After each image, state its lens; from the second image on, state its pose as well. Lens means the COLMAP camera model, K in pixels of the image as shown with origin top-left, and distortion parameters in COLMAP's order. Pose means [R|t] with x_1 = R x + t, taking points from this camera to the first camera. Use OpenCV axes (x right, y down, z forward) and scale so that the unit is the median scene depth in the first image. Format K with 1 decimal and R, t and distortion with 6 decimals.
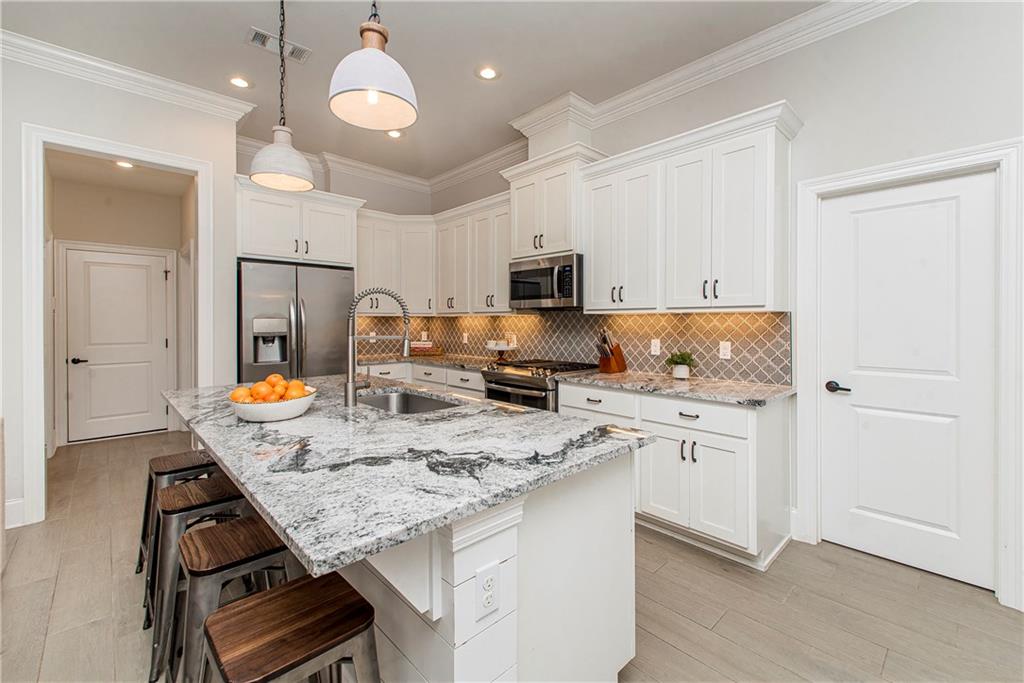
lens RADIAL K [[431.7, 0, 534.4], [0, 431.7, 323.0], [0, 0, 1]] dist [0.009579, -0.003069]
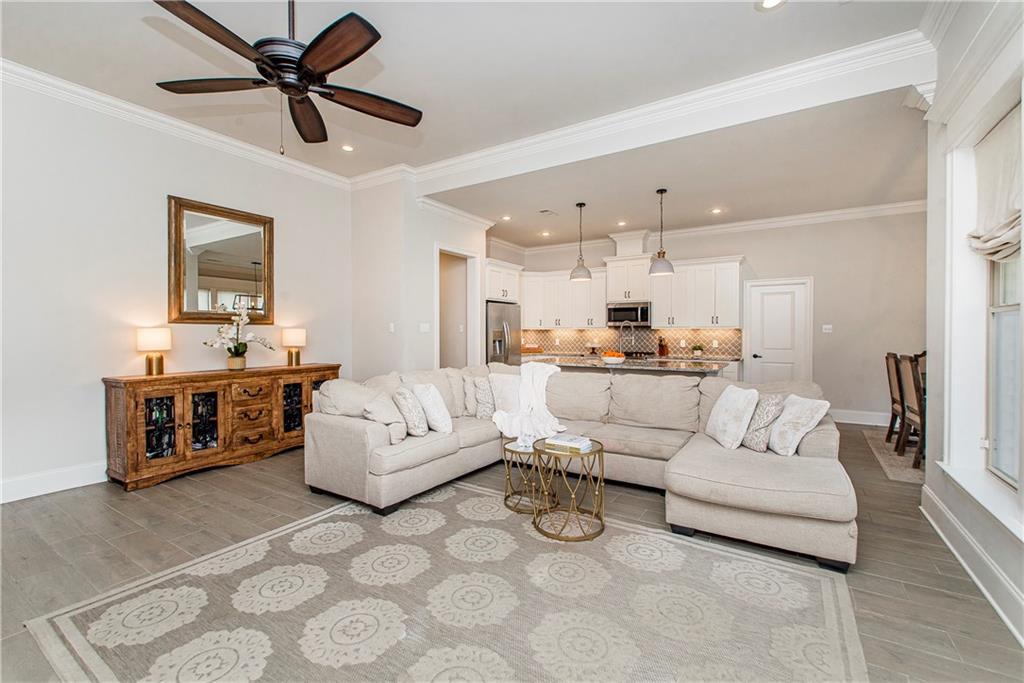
lens RADIAL K [[431.7, 0, 518.9], [0, 431.7, 340.7], [0, 0, 1]] dist [0.009579, -0.003069]
pose [[0.973538, -0.005332, 0.228464, -1.043815], [0.001725, 0.999871, 0.015987, 0.002094], [-0.228519, -0.015170, 0.973421, -0.991598]]
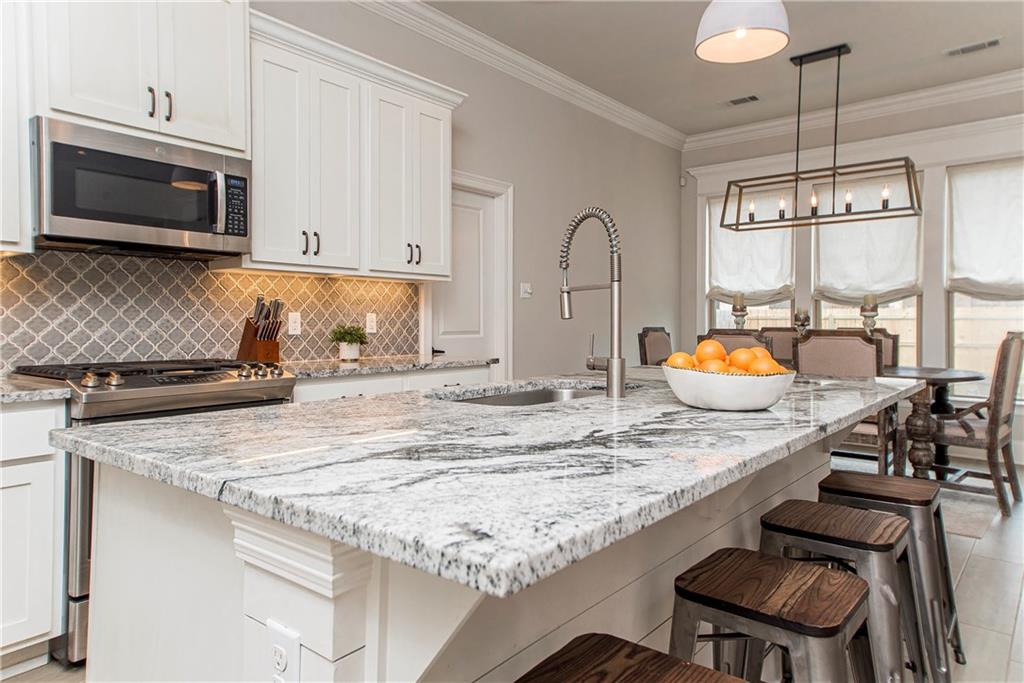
lens RADIAL K [[668.5, 0, 494.0], [0, 668.5, 327.3], [0, 0, 1]] dist [0.029417, 0.024340]
pose [[-0.092943, -0.009967, 0.995622, -0.795553], [0.003017, 0.999942, 0.010292, 0.049194], [-0.995667, 0.003960, -0.092908, 0.742694]]
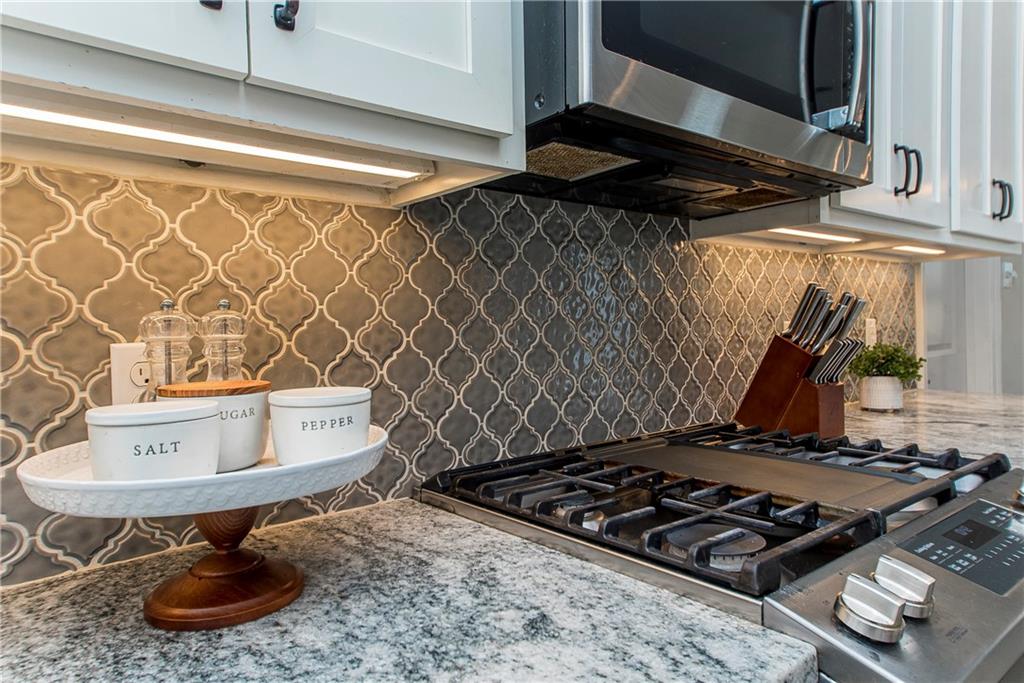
lens RADIAL K [[668.5, 0, 506.7], [0, 668.5, 335.5], [0, 0, 1]] dist [0.029417, 0.024340]
pose [[0.083872, -0.013880, 0.996380, -0.293197], [0.027552, 0.999553, 0.011605, 0.034549], [-0.996096, 0.026479, 0.084217, 1.139724]]
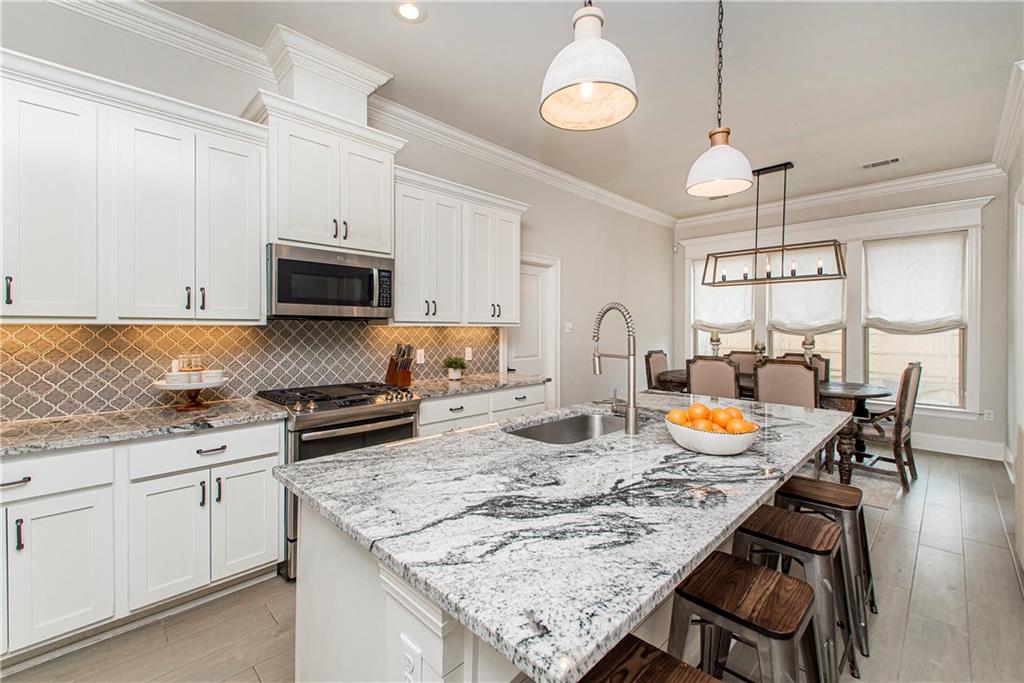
lens RADIAL K [[431.7, 0, 503.2], [0, 431.7, 332.2], [0, 0, 1]] dist [0.009579, -0.003069]
pose [[0.008682, -0.009528, 0.999917, -0.782099], [0.001764, 0.999953, 0.009513, -0.015835], [-0.999961, 0.001681, 0.008699, 0.743139]]
